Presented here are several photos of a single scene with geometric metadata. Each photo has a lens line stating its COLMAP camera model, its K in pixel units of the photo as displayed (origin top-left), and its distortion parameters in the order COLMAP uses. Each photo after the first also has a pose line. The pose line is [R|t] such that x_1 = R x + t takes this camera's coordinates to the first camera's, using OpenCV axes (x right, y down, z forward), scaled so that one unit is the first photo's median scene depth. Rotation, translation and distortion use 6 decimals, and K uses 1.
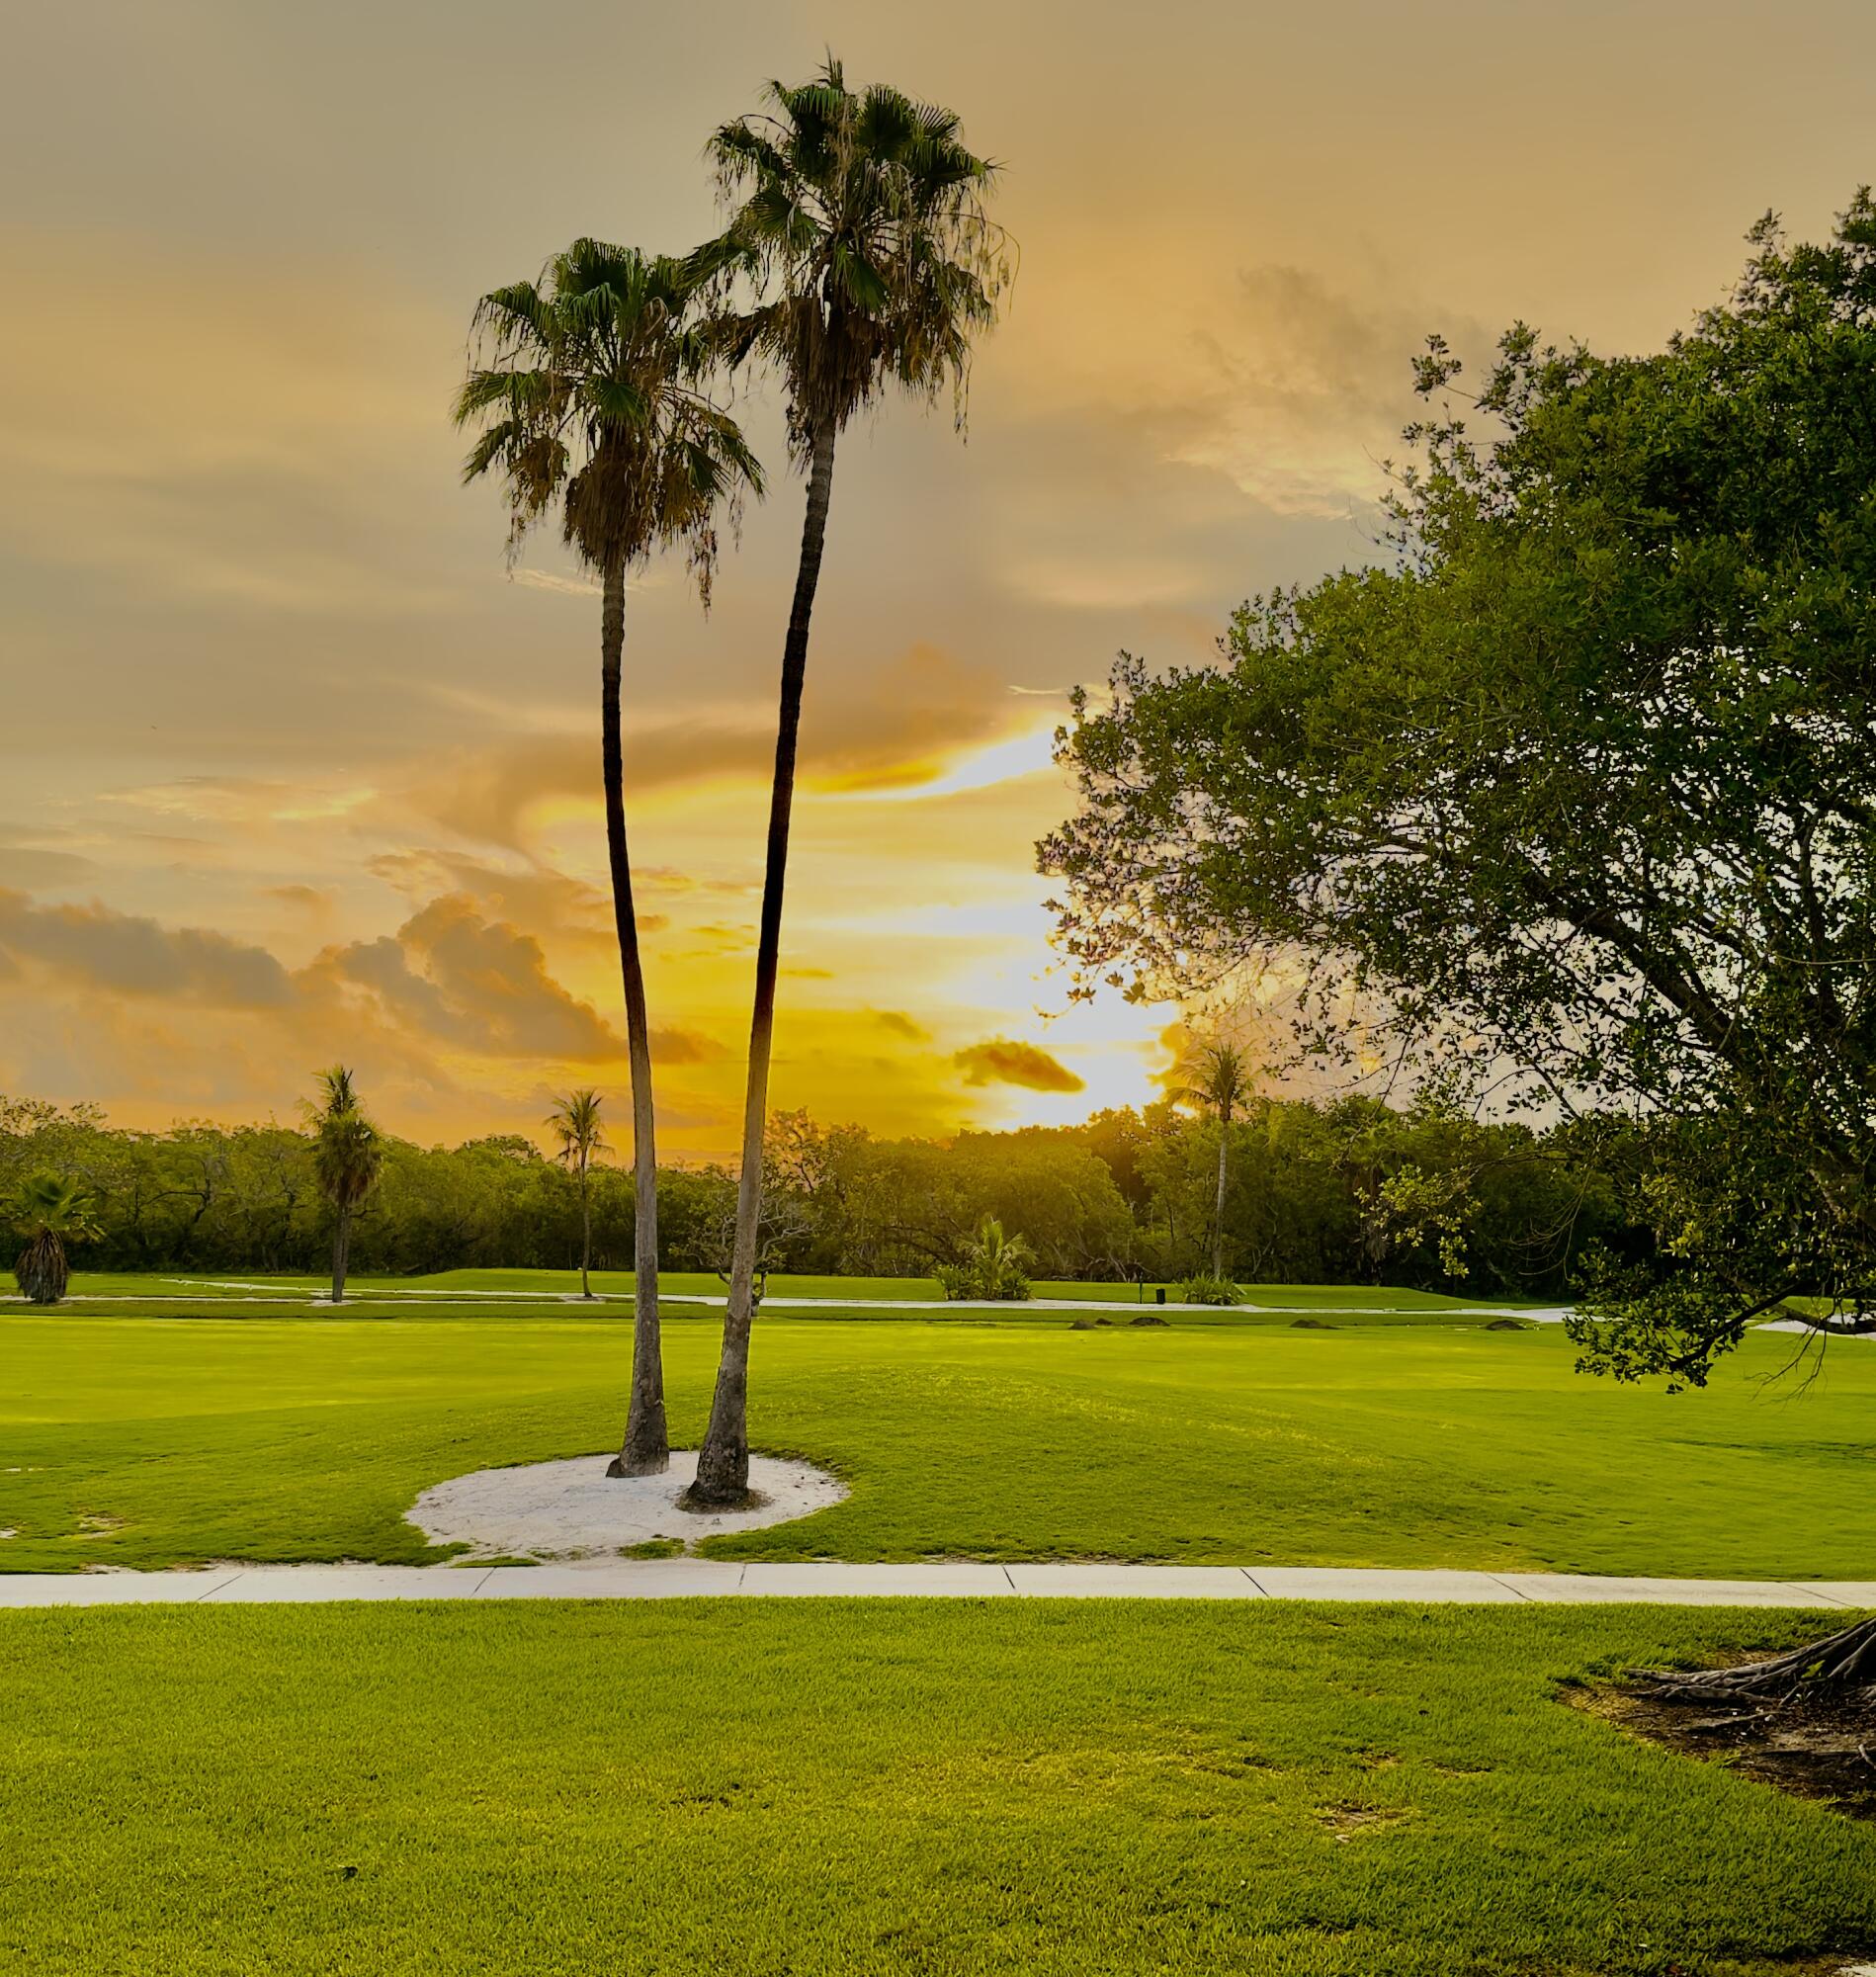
lens RADIAL K [[2227.3, 0, 939.6], [0, 2227.3, 998.6], [0, 0, 1]] dist [0.105562, 0.000000]
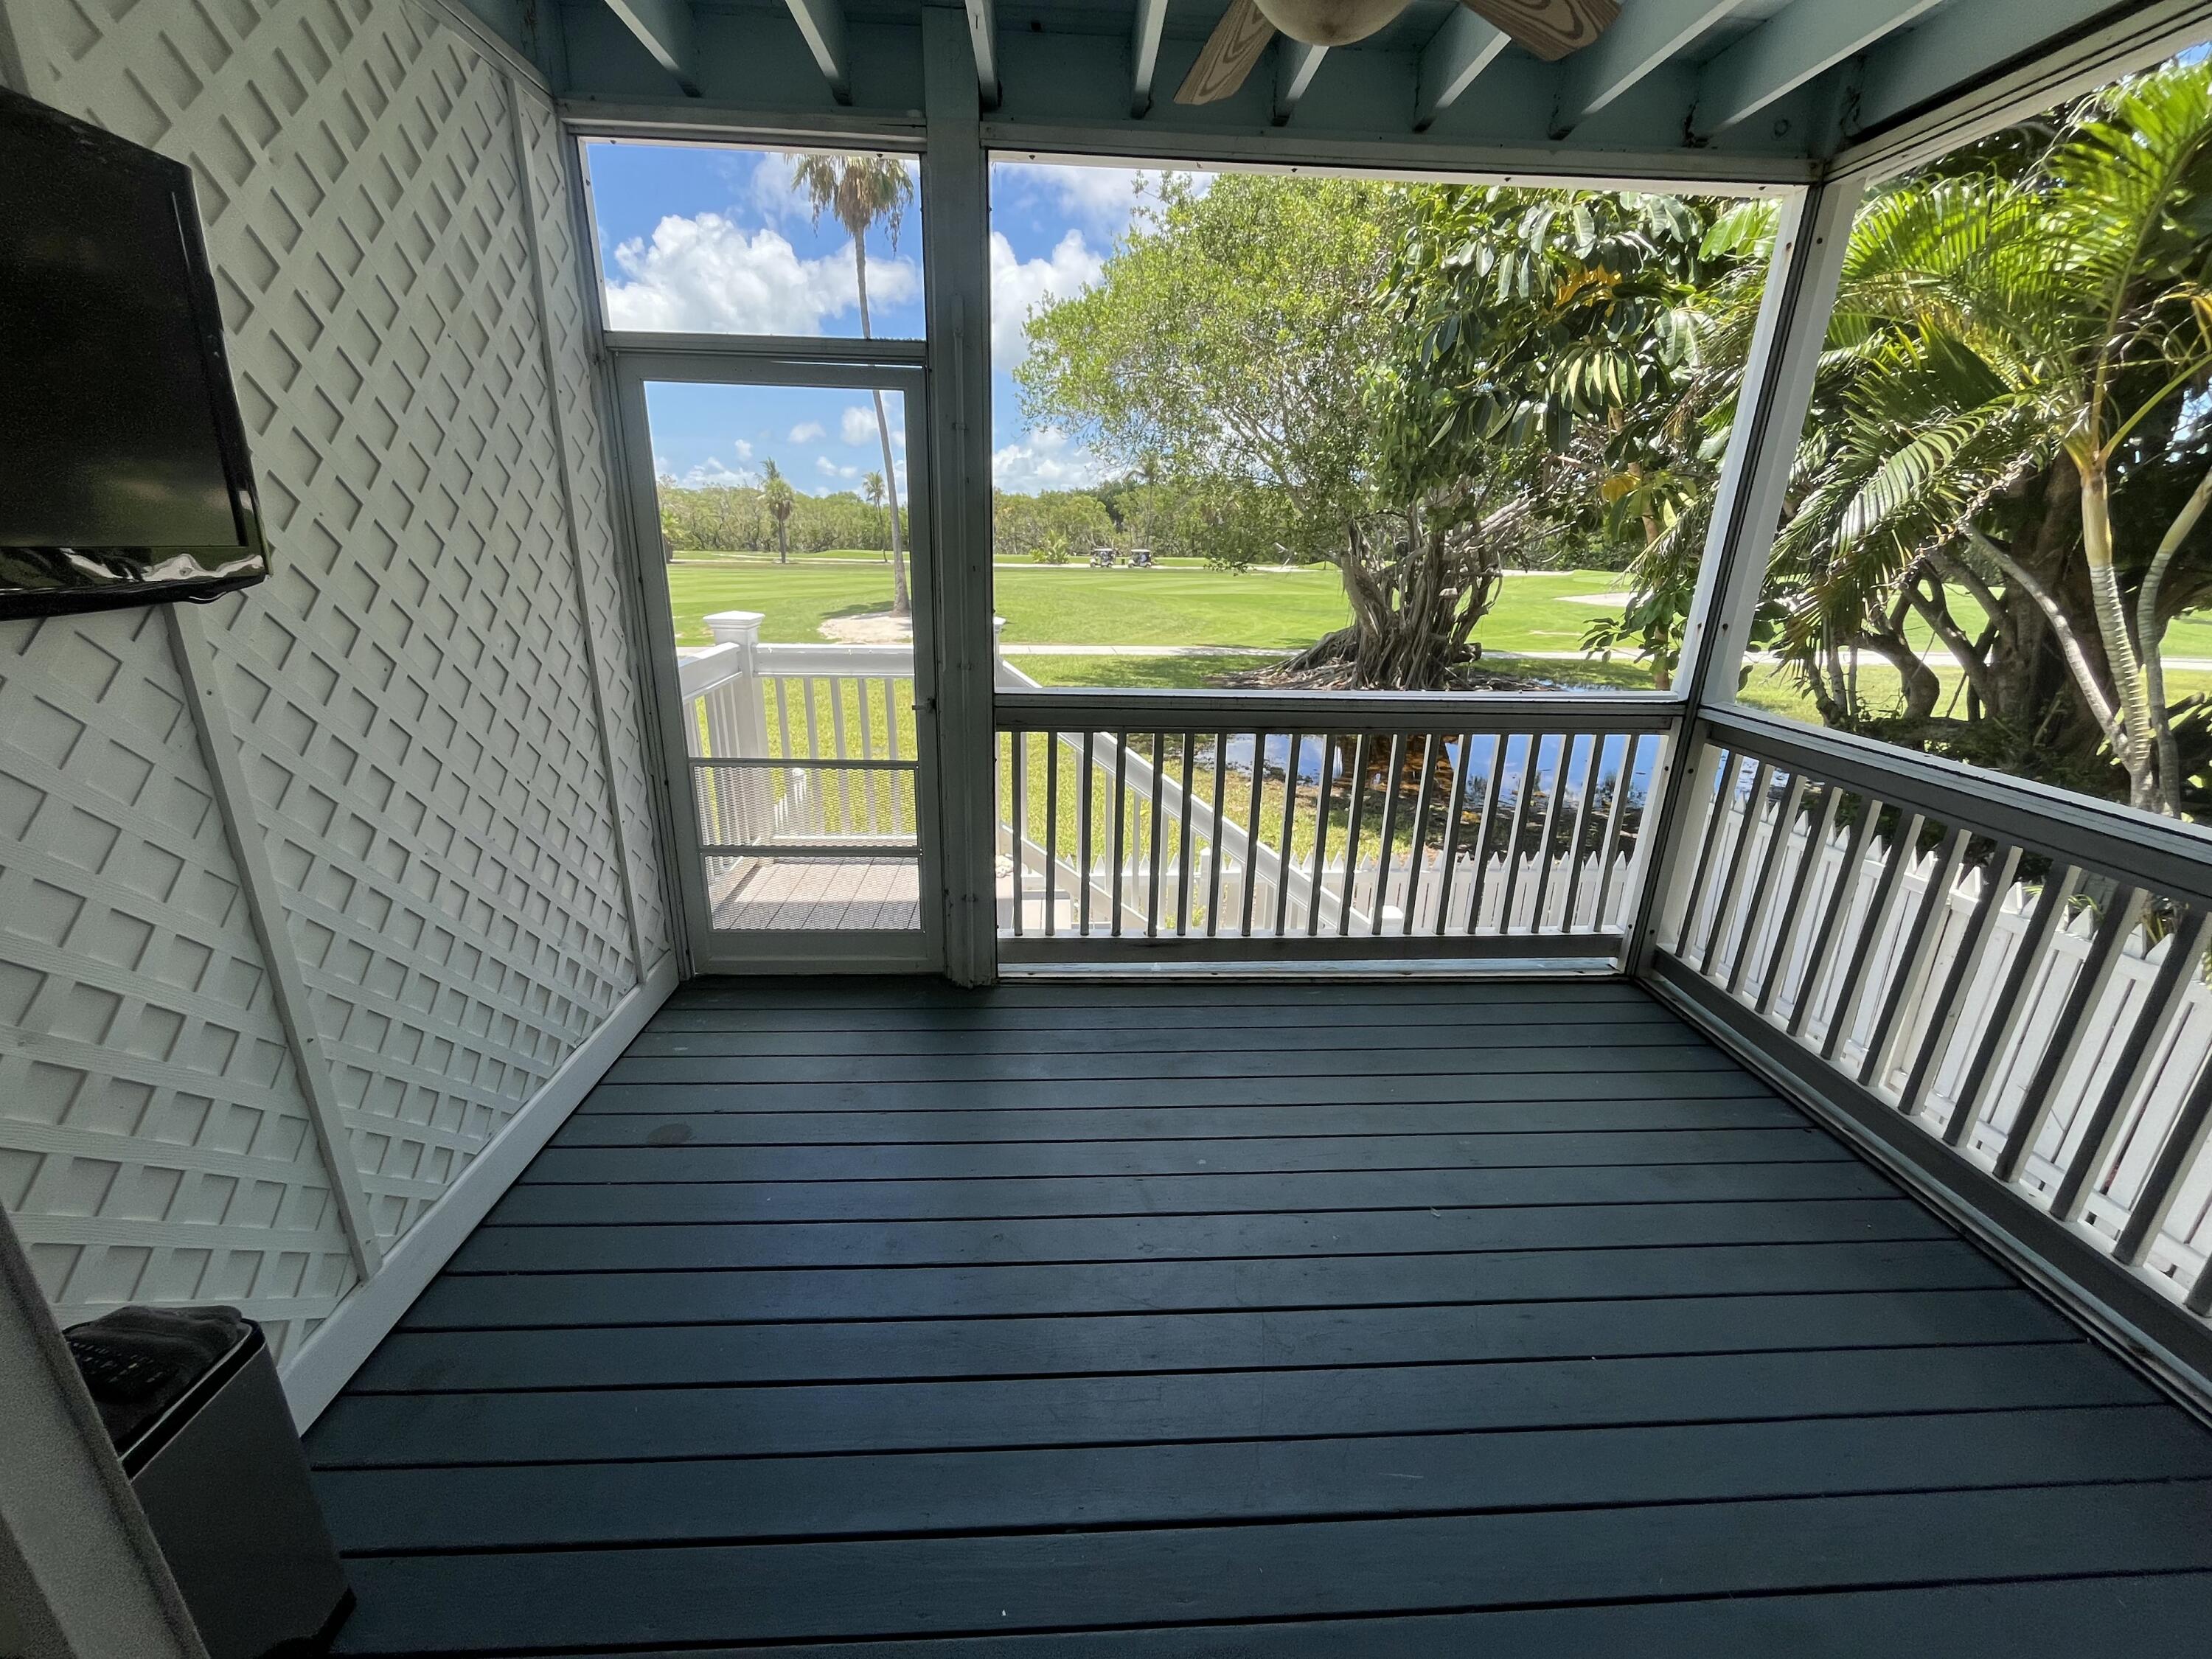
lens RADIAL K [[896.1, 0, 1089.6], [0, 896.1, 828.9], [0, 0, 1]] dist [-0.000076, 0.000001]
pose [[0.998390, -0.019294, 0.053342, 0.028746], [-0.004160, 0.912936, 0.408080, -0.001803], [-0.056571, -0.407645, 0.911386, -0.108866]]
